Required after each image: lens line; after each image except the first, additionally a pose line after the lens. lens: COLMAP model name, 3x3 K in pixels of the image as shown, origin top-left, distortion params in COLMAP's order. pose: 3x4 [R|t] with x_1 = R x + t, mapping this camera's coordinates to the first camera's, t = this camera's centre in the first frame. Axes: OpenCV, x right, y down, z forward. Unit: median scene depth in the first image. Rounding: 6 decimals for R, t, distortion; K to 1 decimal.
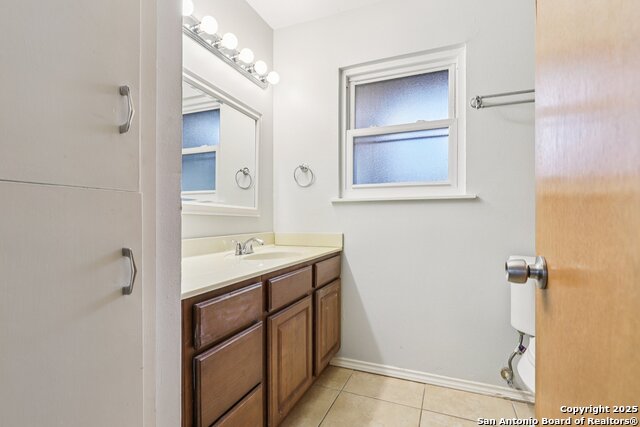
lens RADIAL K [[292.8, 0, 324.6], [0, 292.8, 216.9], [0, 0, 1]] dist [-0.018038, -0.000151]
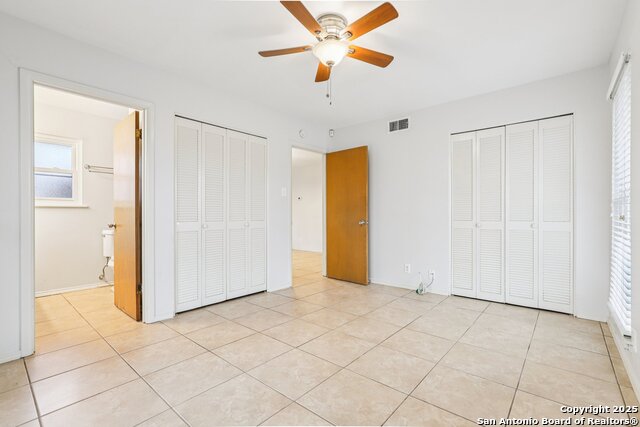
lens RADIAL K [[292.8, 0, 324.6], [0, 292.8, 216.9], [0, 0, 1]] dist [-0.018038, -0.000151]
pose [[0.300731, -0.002728, 0.953705, -1.132004], [-0.004359, 0.999982, 0.004235, -0.004824], [-0.953699, -0.005431, 0.300714, -1.525361]]
